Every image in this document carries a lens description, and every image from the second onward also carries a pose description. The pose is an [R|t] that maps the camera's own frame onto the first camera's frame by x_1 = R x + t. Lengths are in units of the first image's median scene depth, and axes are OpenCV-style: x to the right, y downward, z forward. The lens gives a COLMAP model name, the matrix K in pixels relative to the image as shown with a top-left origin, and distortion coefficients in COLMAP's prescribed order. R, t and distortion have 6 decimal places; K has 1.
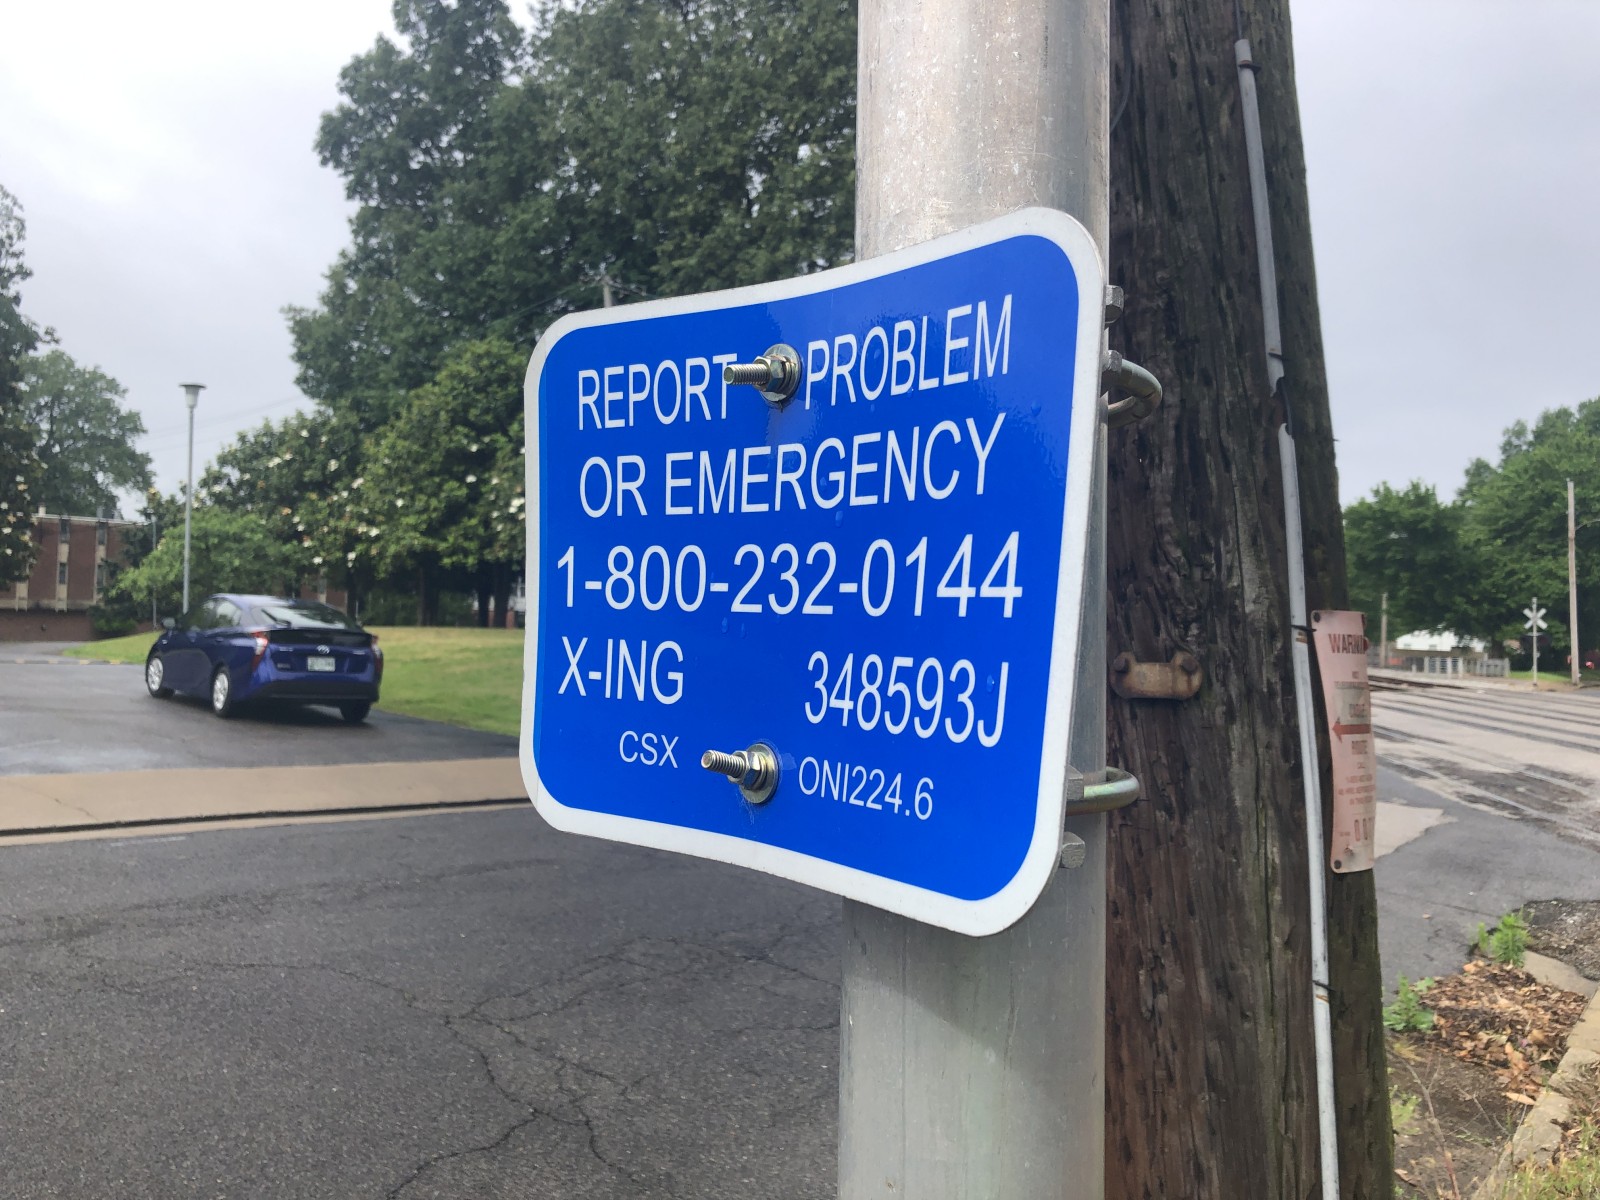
lens RADIAL K [[1284.7, 0, 820.4], [0, 1284.7, 576.8], [0, 0, 1]] dist [0.017335, -0.016051]
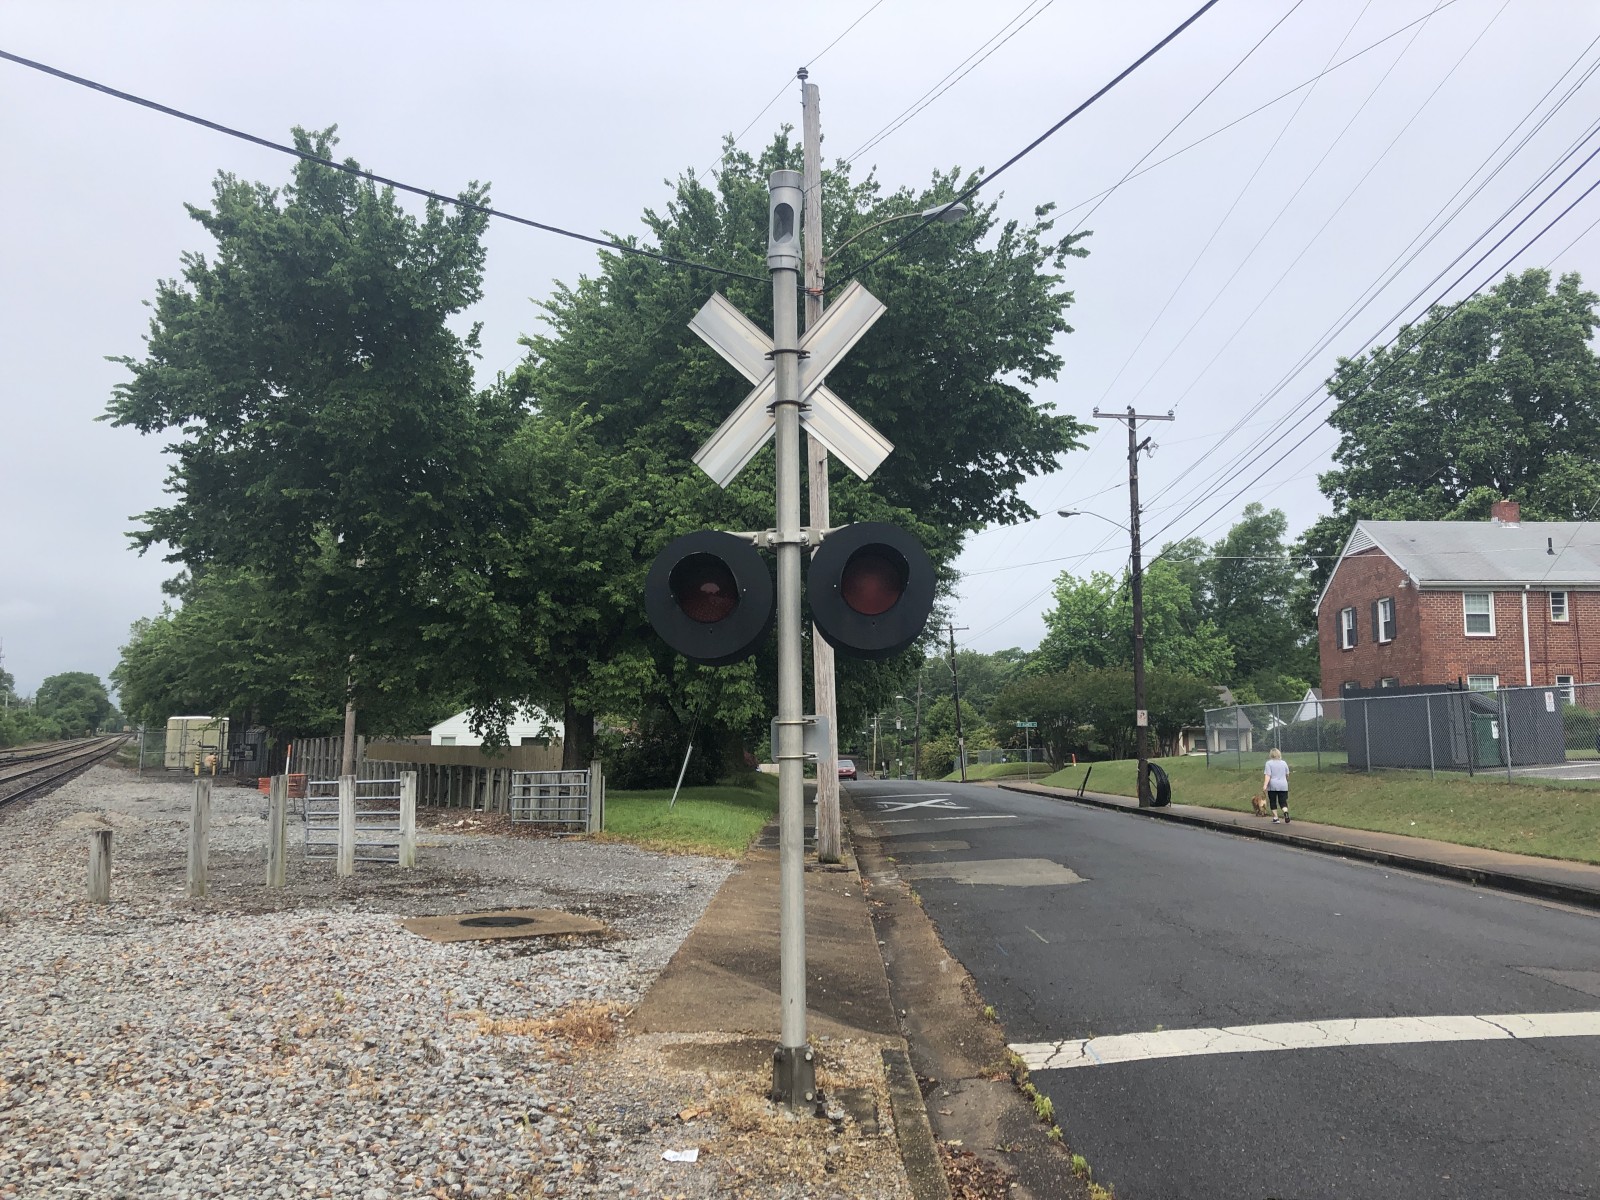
lens RADIAL K [[1284.7, 0, 817.5], [0, 1284.7, 590.7], [0, 0, 1]] dist [0.017335, -0.016051]
pose [[0.801708, 0.035399, 0.596666, 0.384031], [0.005793, 0.997738, -0.066976, 0.042542], [-0.597687, 0.057152, 0.799690, 0.711418]]
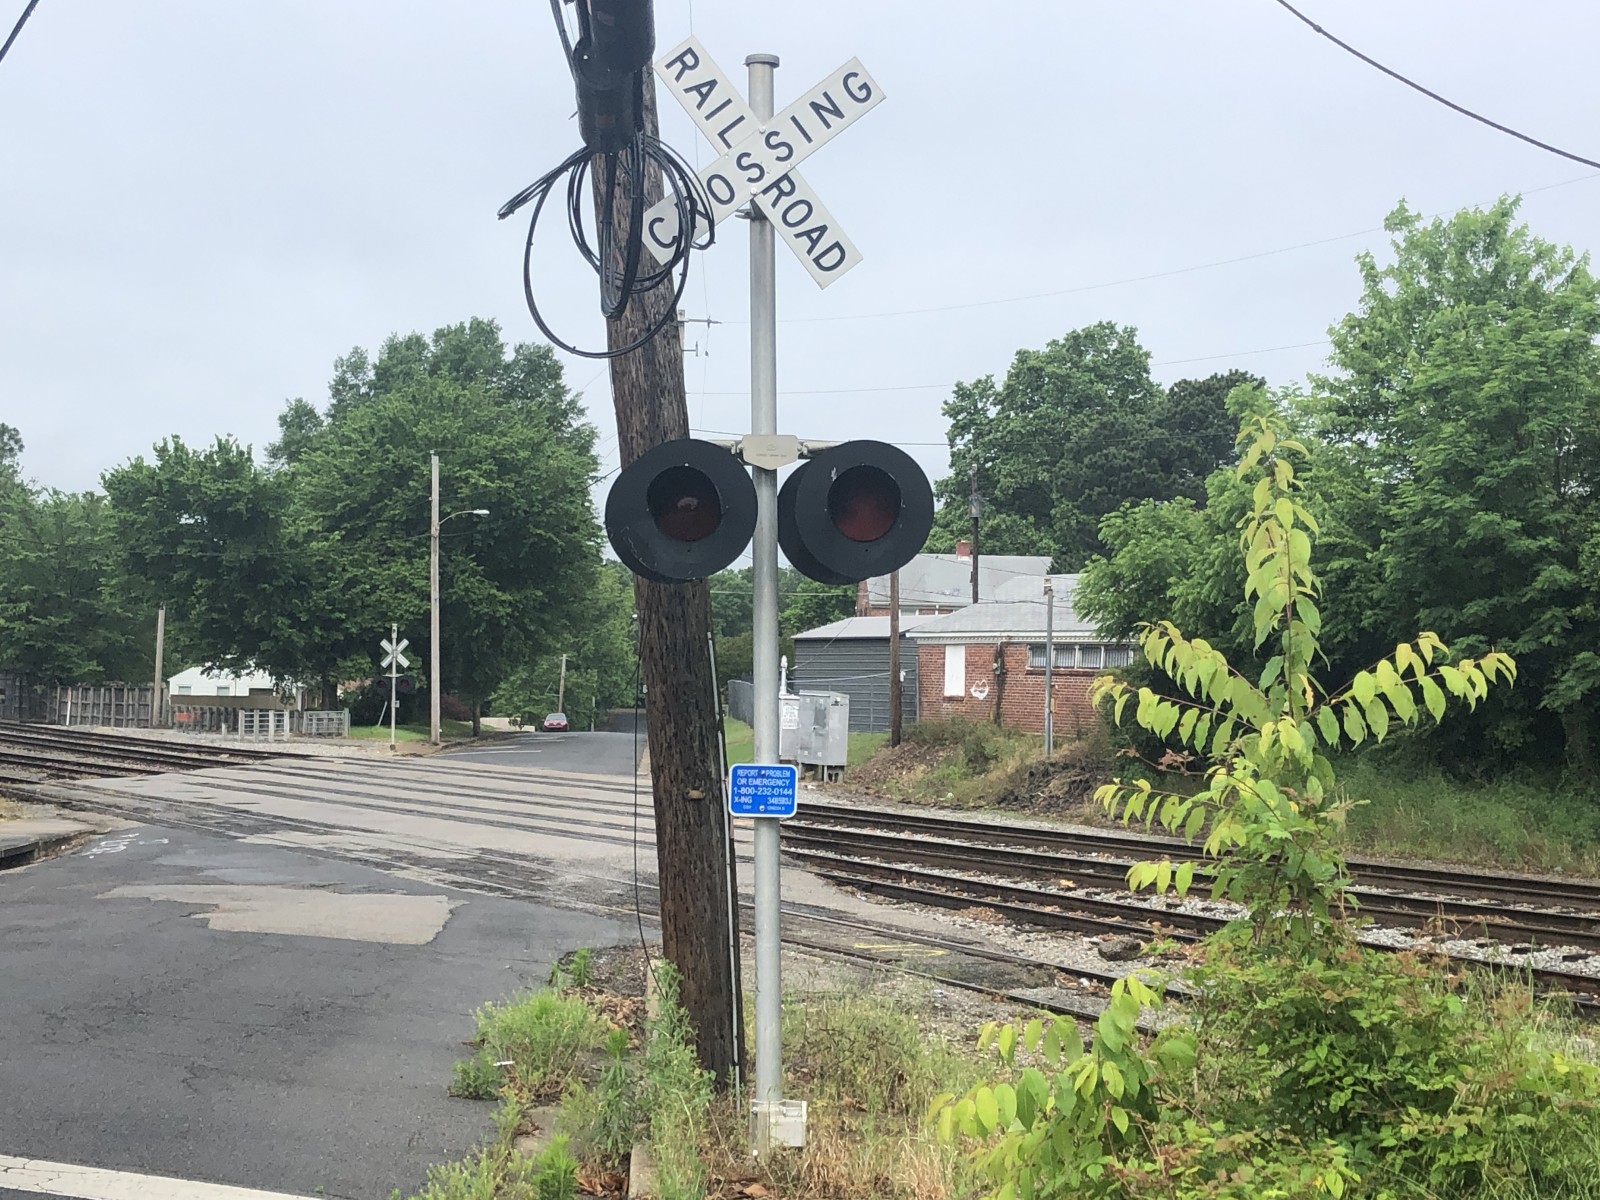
lens RADIAL K [[2334.2, 0, 790.8], [0, 2334.2, 563.3], [0, 0, 1]] dist [0.127681, 0.000000]
pose [[0.765463, 0.016042, 0.643280, -0.081134], [-0.017630, 0.999837, -0.003956, -0.011898], [-0.643238, -0.008312, 0.765621, -0.092223]]
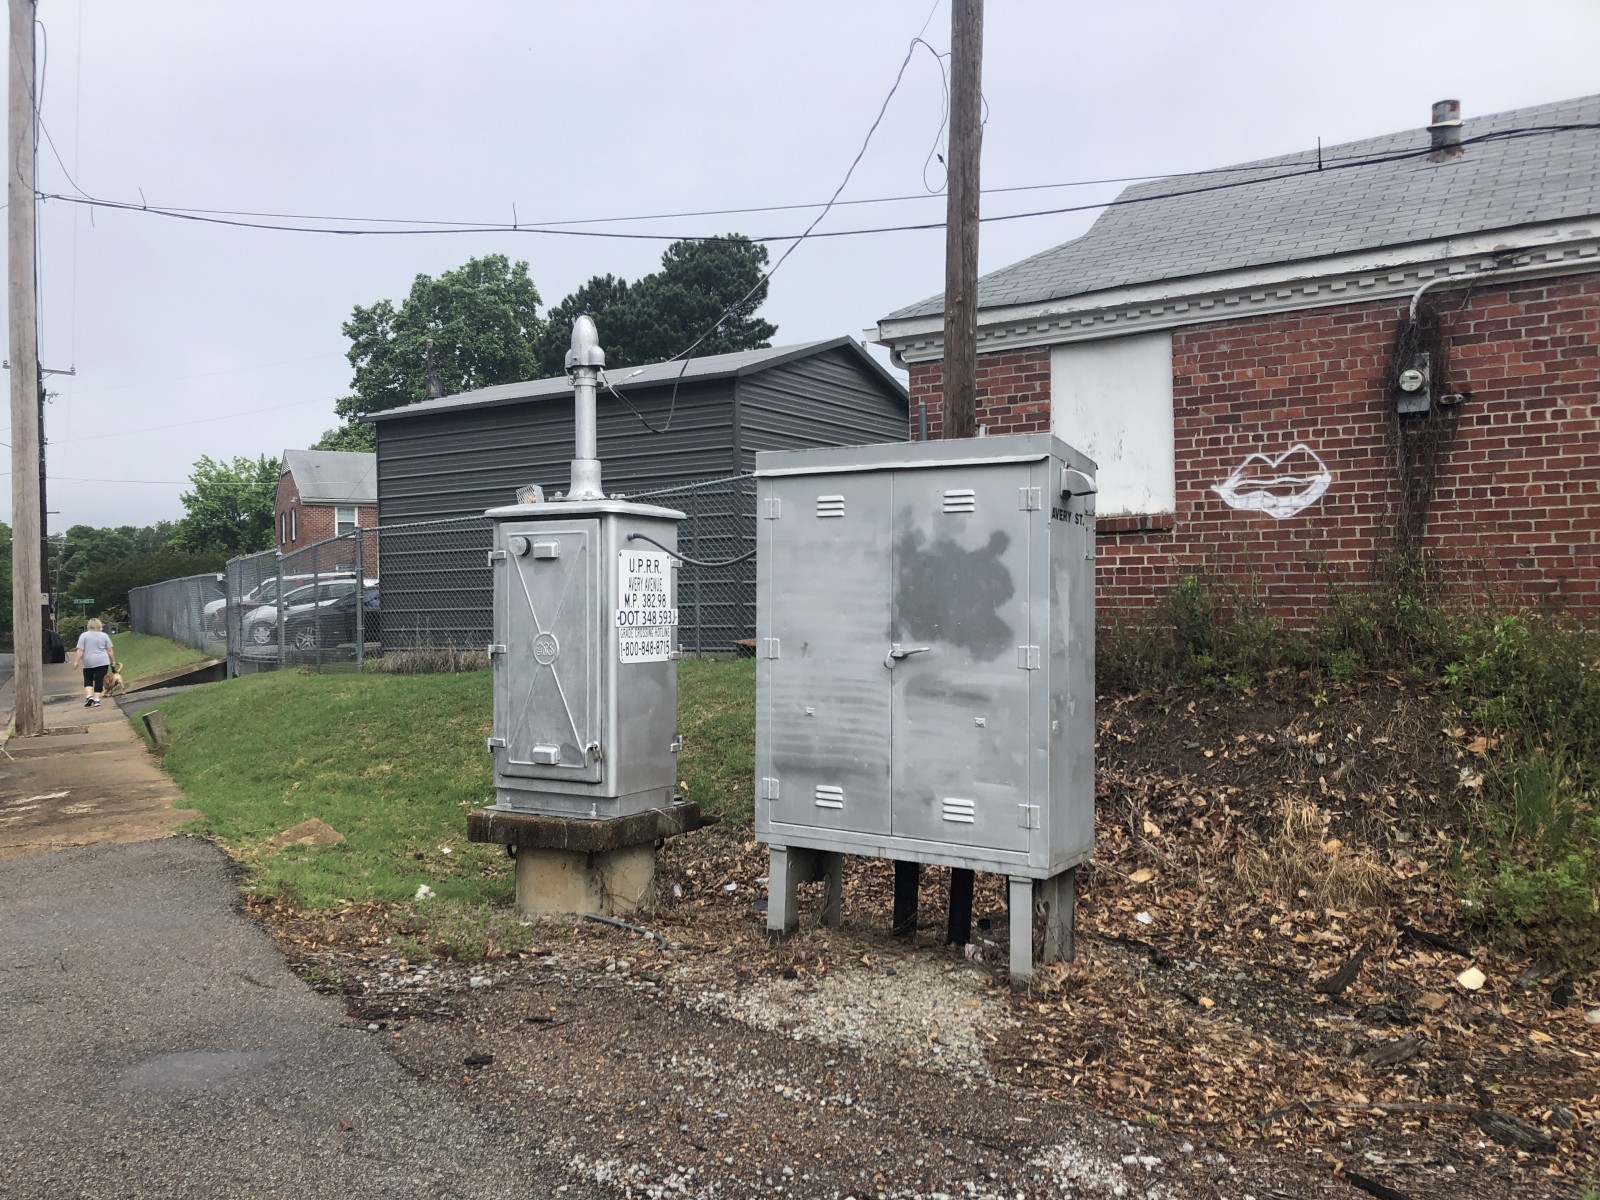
lens RADIAL K [[1284.7, 0, 743.1], [0, 1284.7, 598.8], [0, 0, 1]] dist [0.017335, -0.016051]
pose [[0.424833, -0.033401, 0.904655, 0.335226], [-0.006251, 0.999187, 0.039827, 0.031501], [-0.905250, -0.022575, 0.424279, 0.448897]]
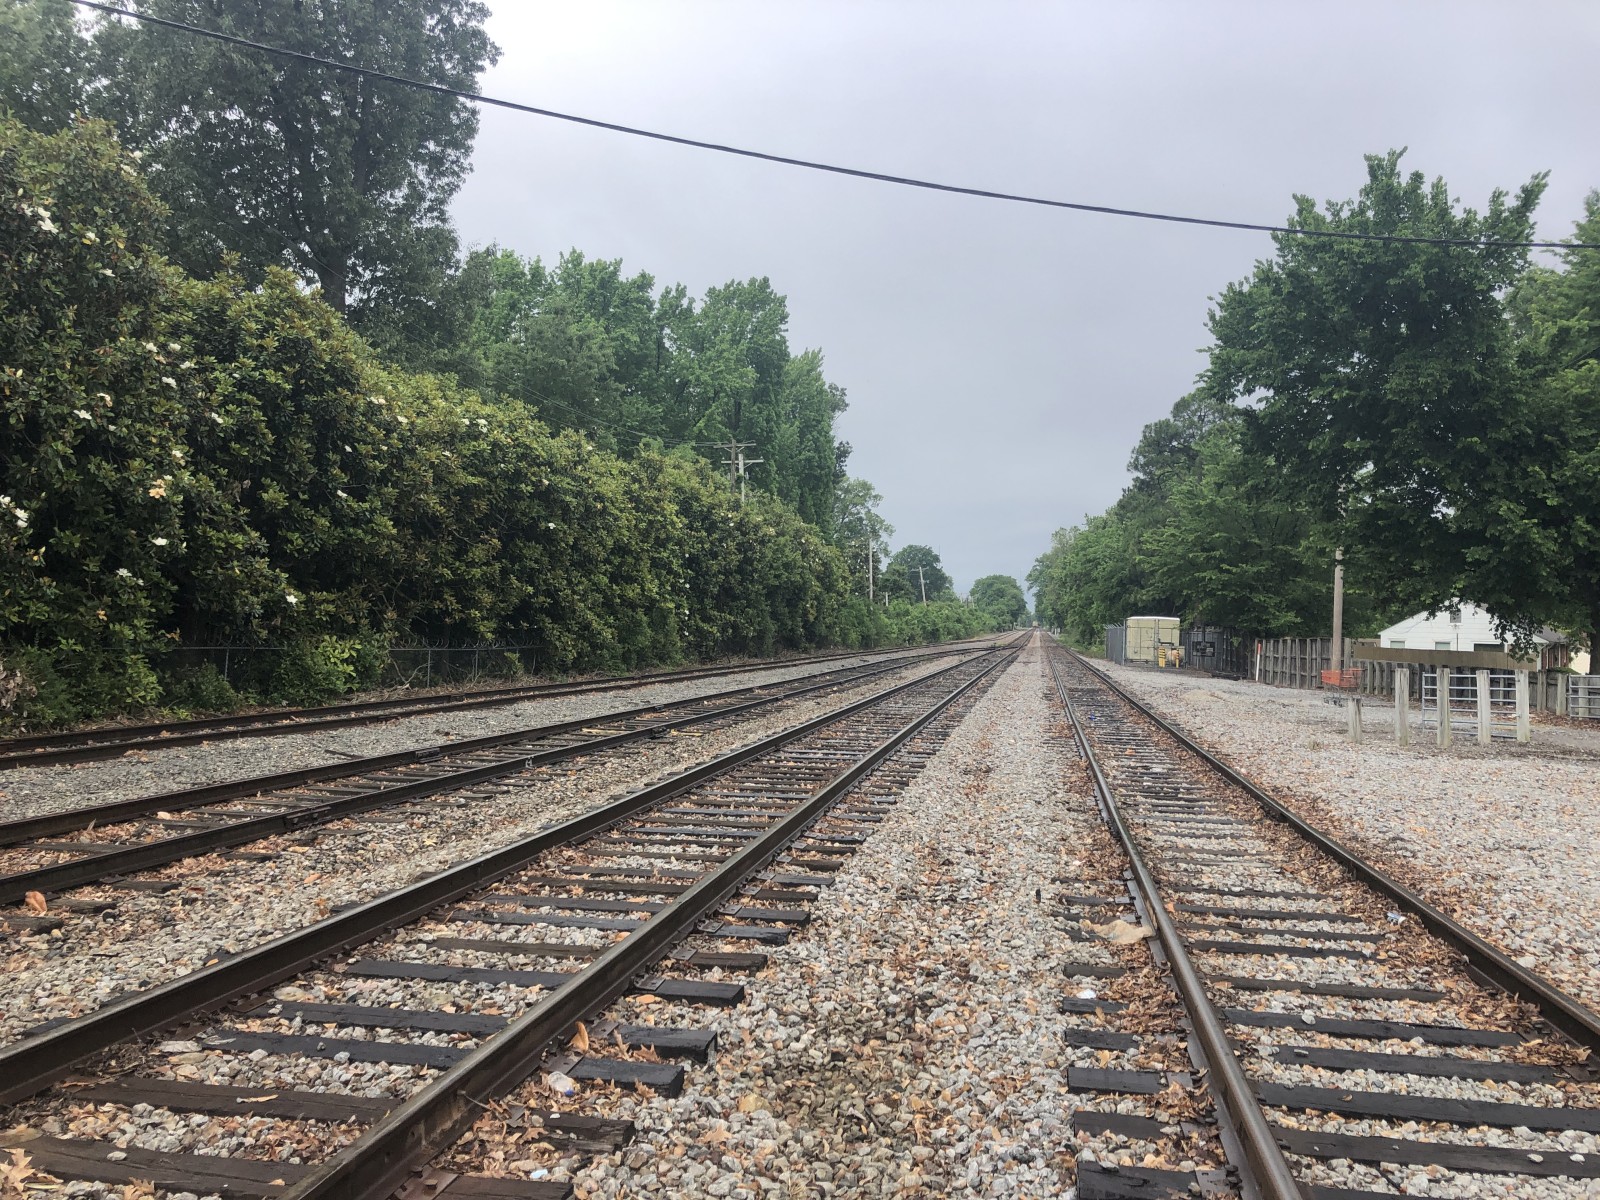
lens RADIAL K [[1284.7, 0, 808.7], [0, 1284.7, 599.2], [0, 0, 1]] dist [0.017335, -0.016051]
pose [[0.999793, -0.007407, -0.018954, 0.311191], [0.007635, 0.999899, 0.011957, 0.038015], [0.018864, -0.012099, 0.999749, 0.643765]]
